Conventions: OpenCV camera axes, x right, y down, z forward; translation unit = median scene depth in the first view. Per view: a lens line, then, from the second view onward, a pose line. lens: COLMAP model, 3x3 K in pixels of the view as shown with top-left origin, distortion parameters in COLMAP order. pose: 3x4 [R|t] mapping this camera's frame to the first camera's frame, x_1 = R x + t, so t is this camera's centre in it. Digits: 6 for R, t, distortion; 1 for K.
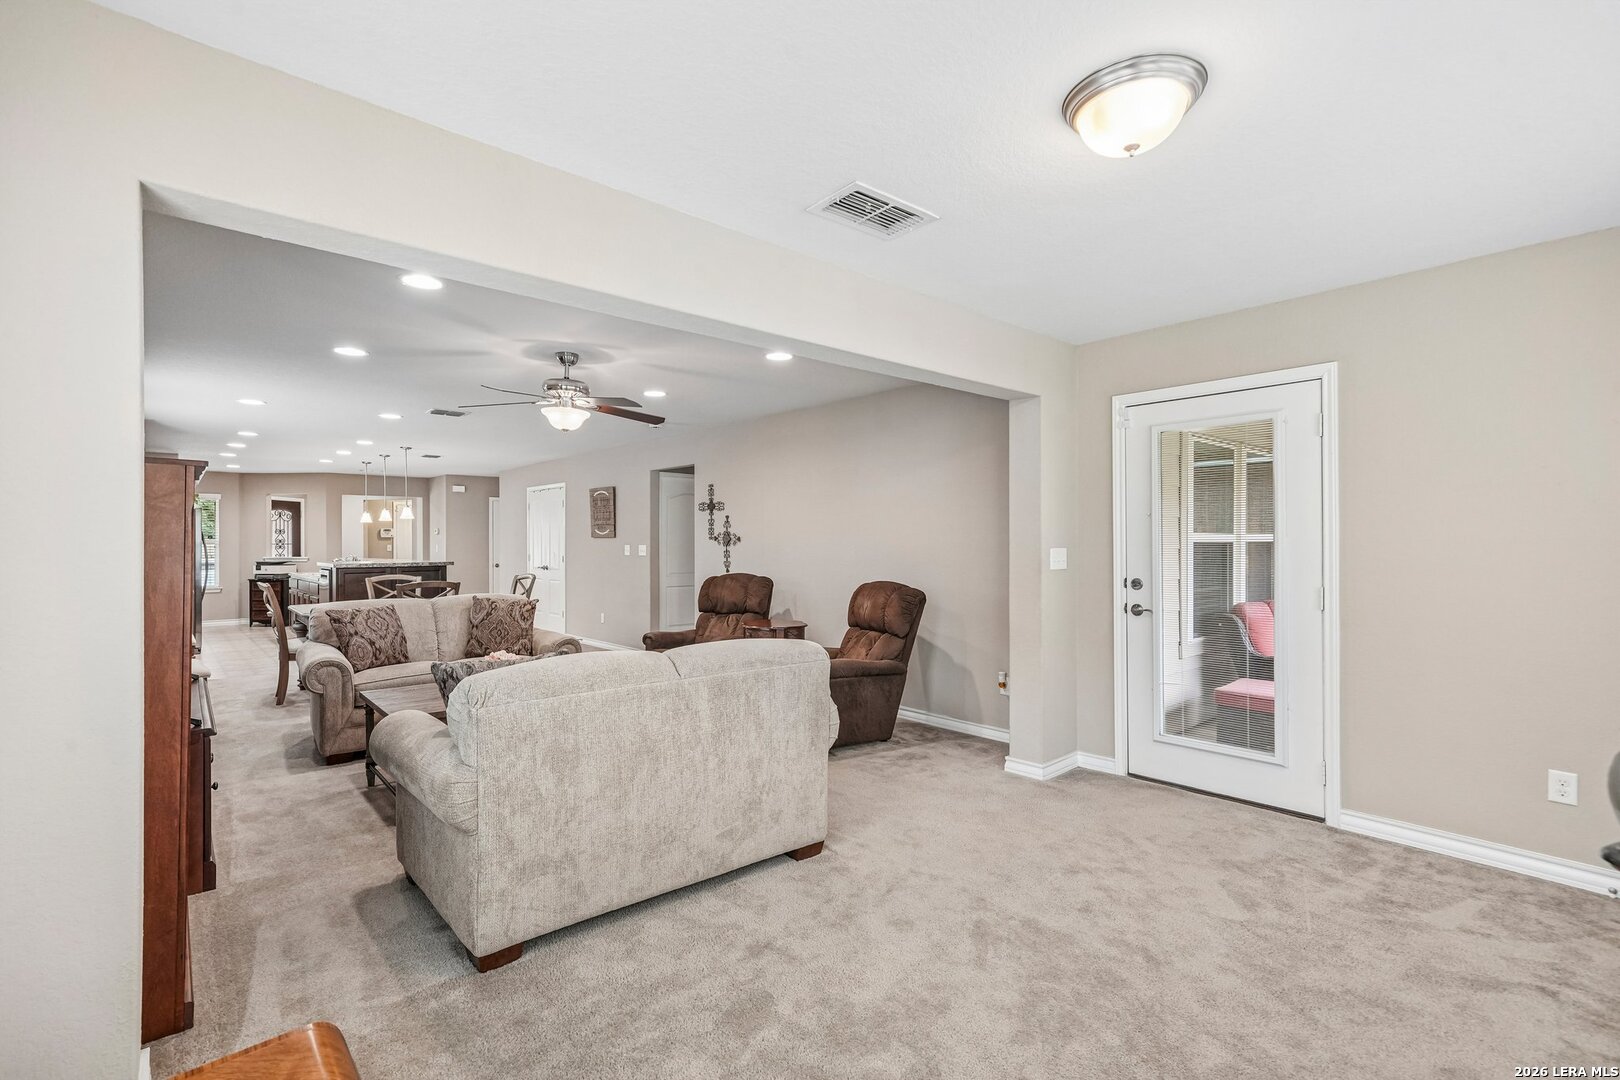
lens RADIAL K [[748.4, 0, 806.6], [0, 748.4, 537.5], [0, 0, 1]] dist [0.007549, 0.005295]
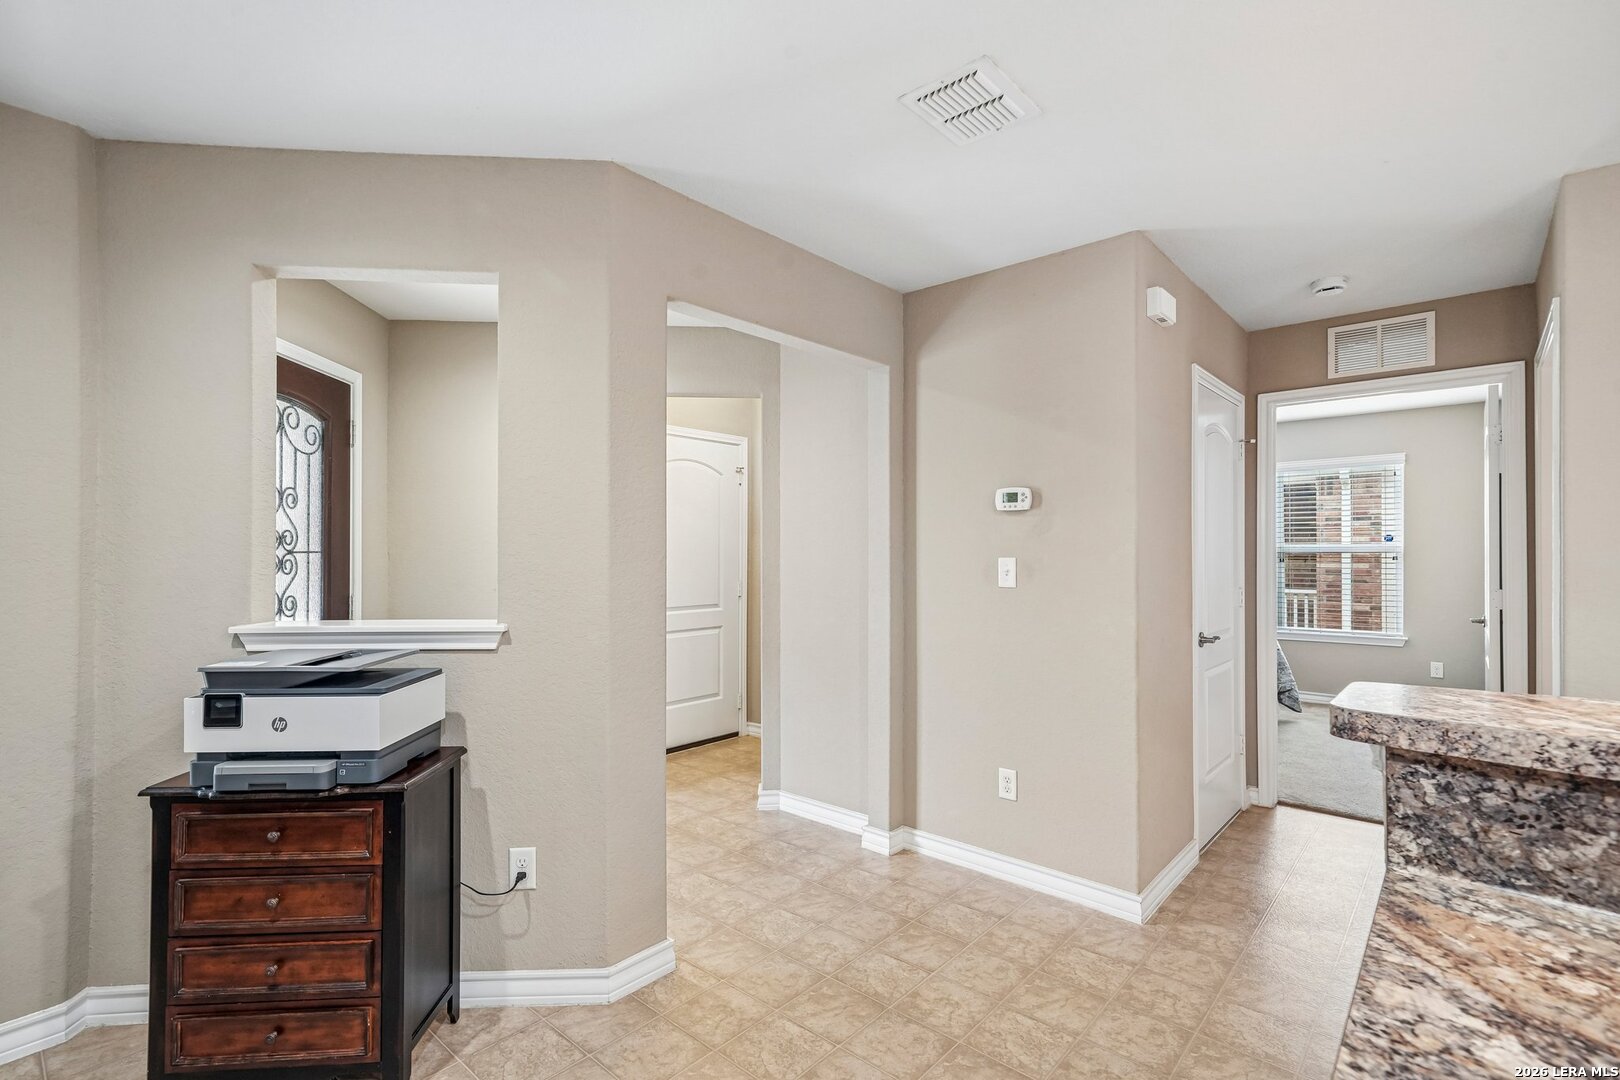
lens RADIAL K [[748.4, 0, 817.2], [0, 748.4, 546.3], [0, 0, 1]] dist [0.007549, 0.005295]
pose [[0.991543, 0.003657, 0.129727, -1.757507], [-0.003355, 0.999991, -0.002543, 0.021720], [-0.129736, 0.002086, 0.991546, 2.330965]]
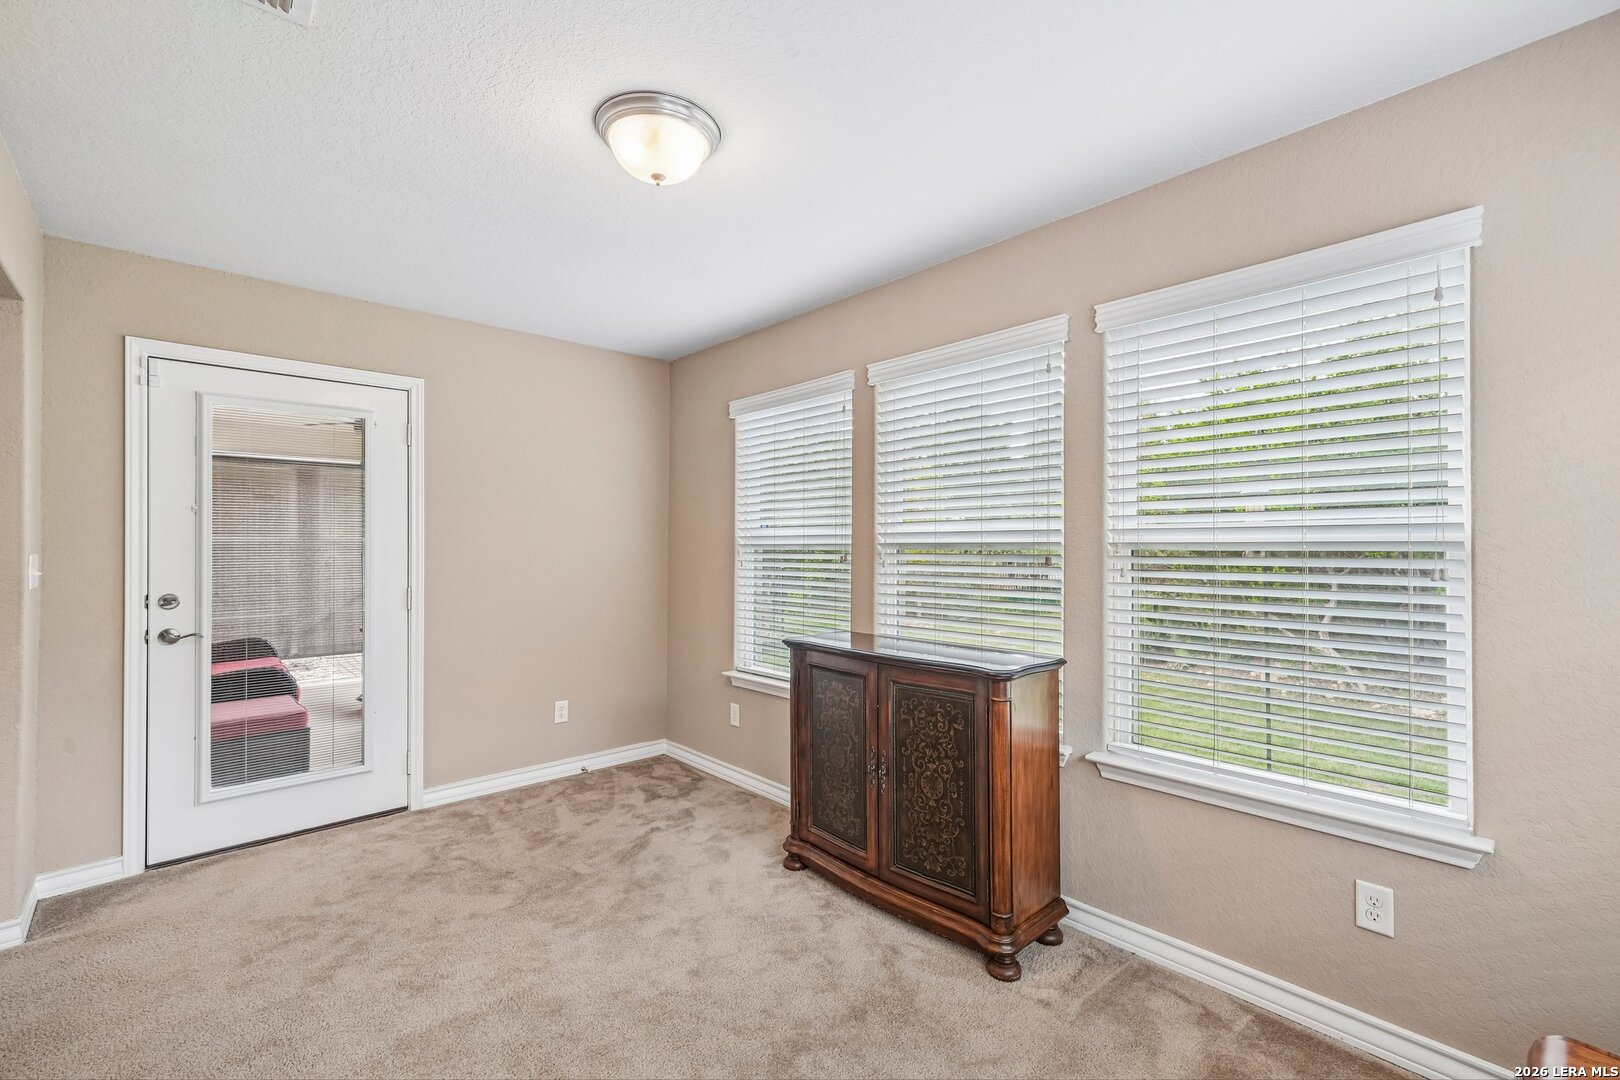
lens RADIAL K [[683.7, 0, 841.2], [0, 683.7, 542.3], [0, 0, 1]] dist [0.006686, -0.001934]
pose [[-0.031702, 0.008756, 0.999459, -0.246194], [-0.005703, 0.999944, -0.008941, 0.005875], [-0.999481, -0.005984, -0.031651, 0.349004]]
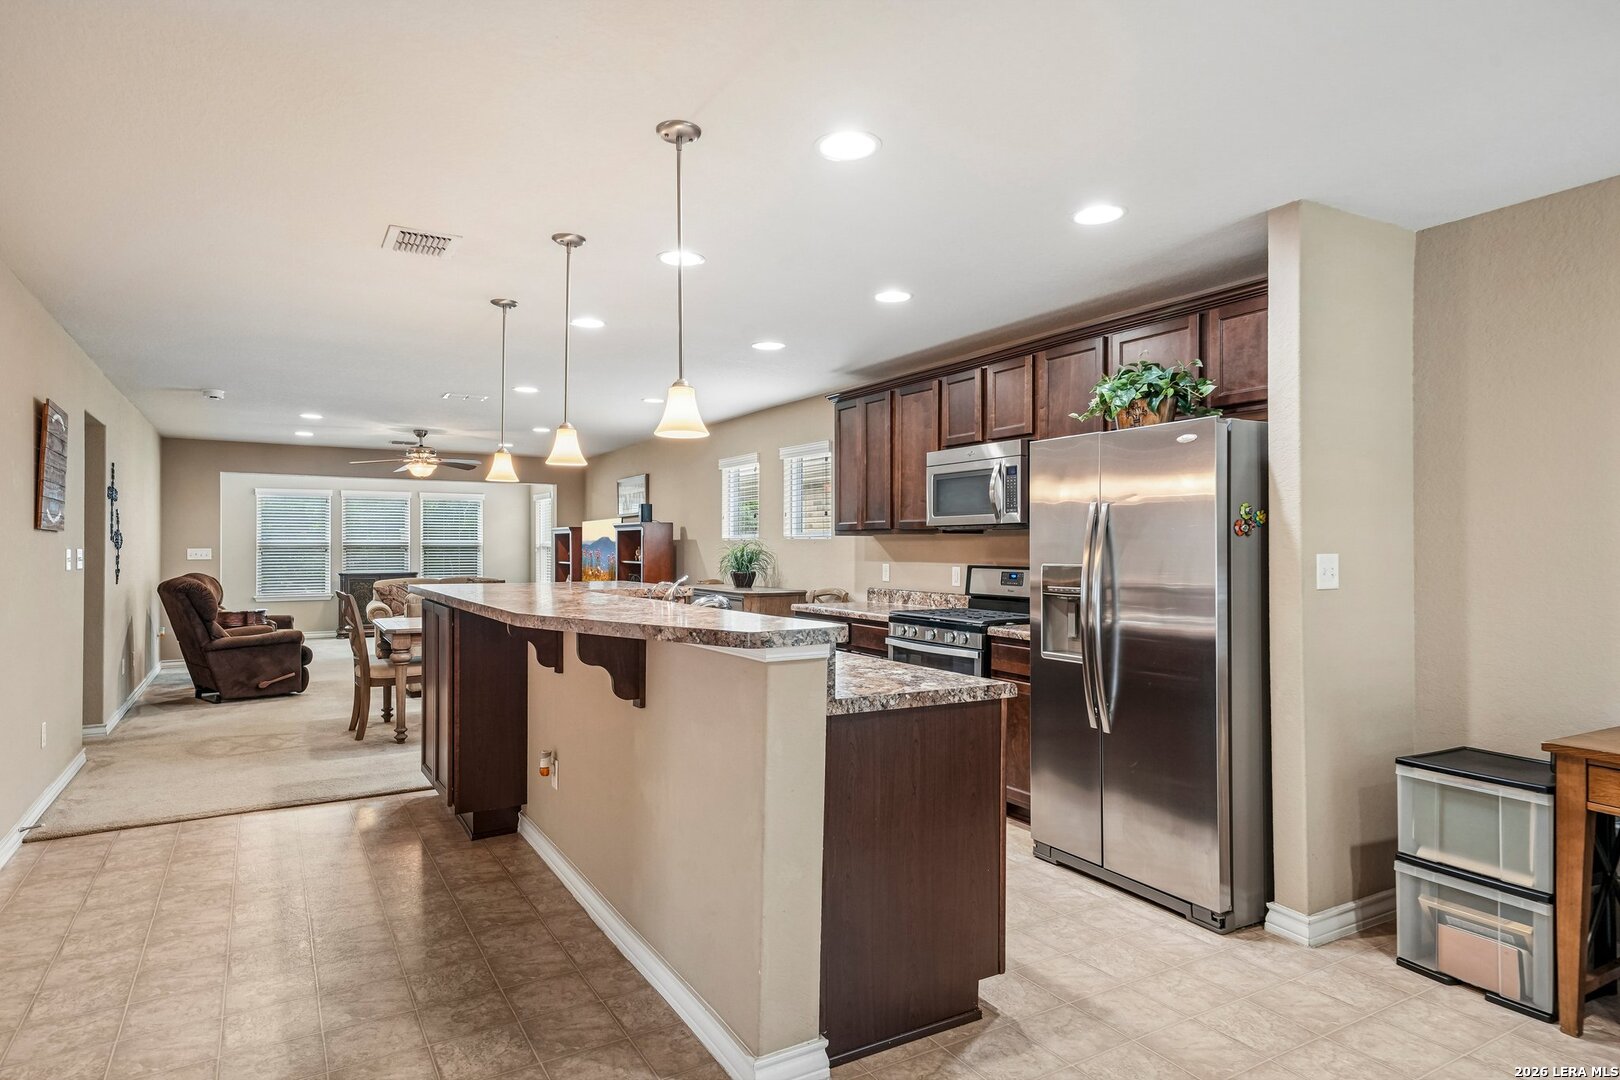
lens RADIAL K [[931.7, 0, 816.7], [0, 931.7, 550.6], [0, 0, 1]] dist [0.024199, 0.006493]
pose [[-0.984162, 0.000063, 0.177272, -1.652311], [-0.000543, 0.999994, -0.003370, 0.026594], [-0.177271, -0.003413, -0.984156, 3.071186]]
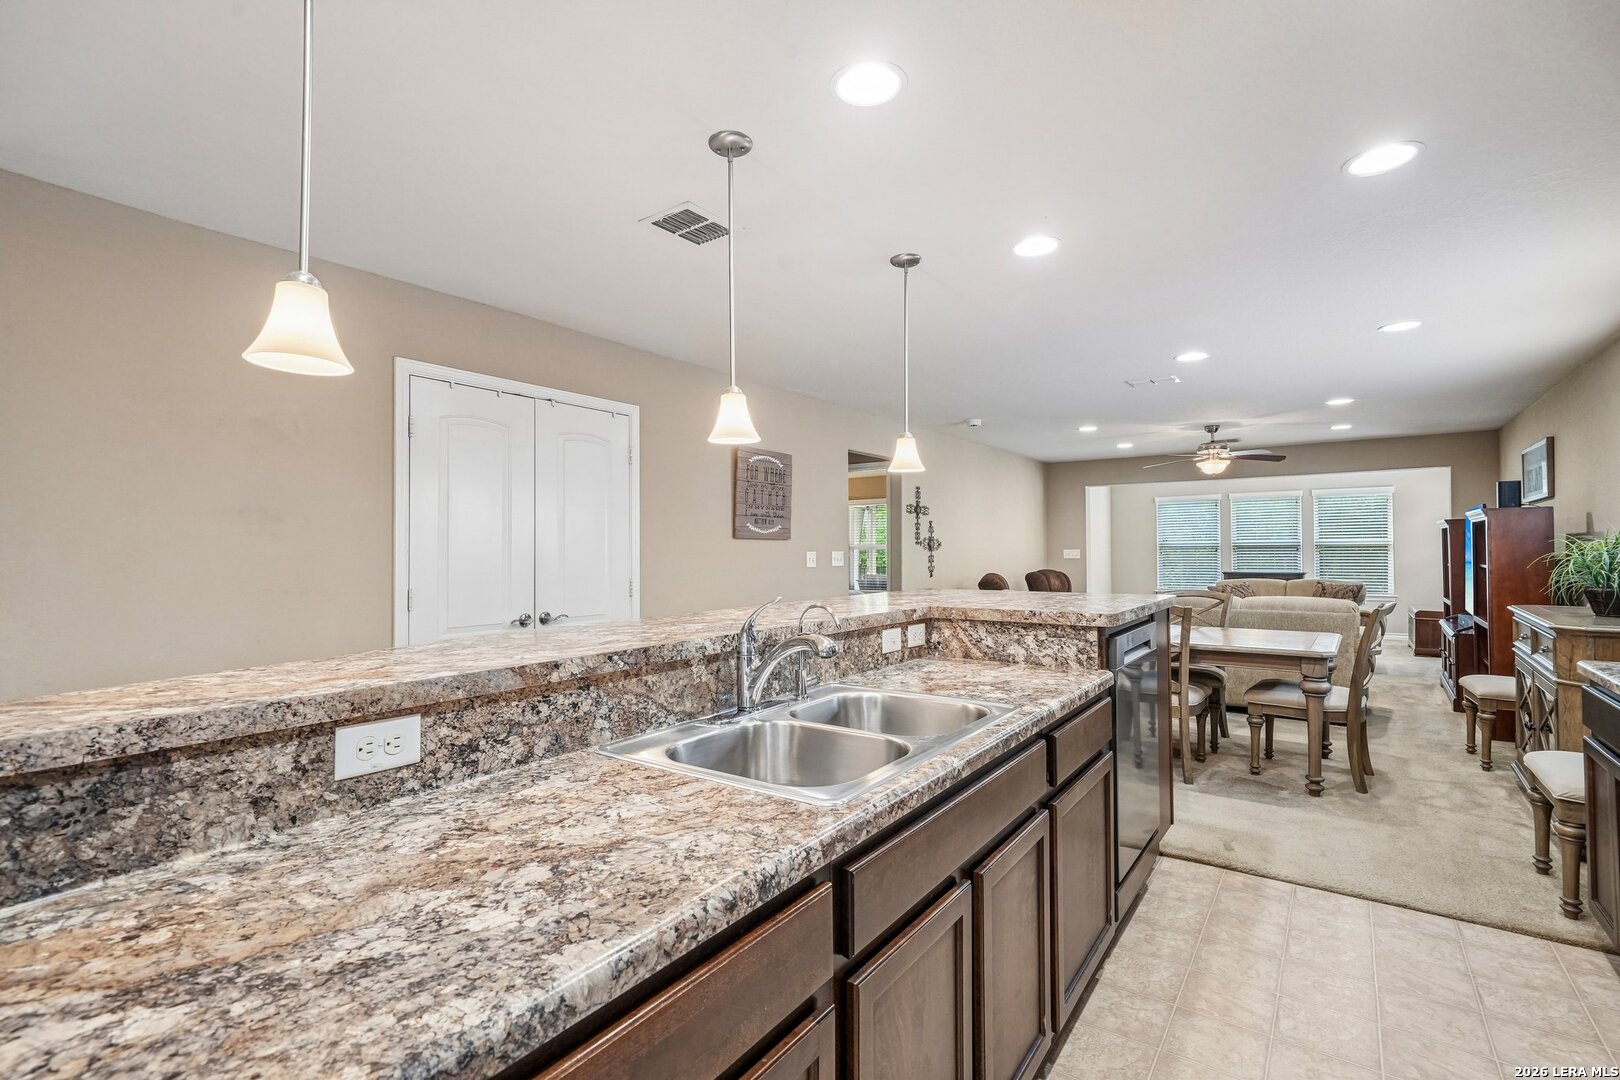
lens RADIAL K [[748.4, 0, 801.8], [0, 748.4, 543.0], [0, 0, 1]] dist [0.007549, 0.005295]
pose [[-0.226977, 0.012421, 0.973821, -1.788046], [0.001240, 0.999922, -0.012465, 0.022366], [-0.973899, -0.001621, -0.226975, 2.361416]]
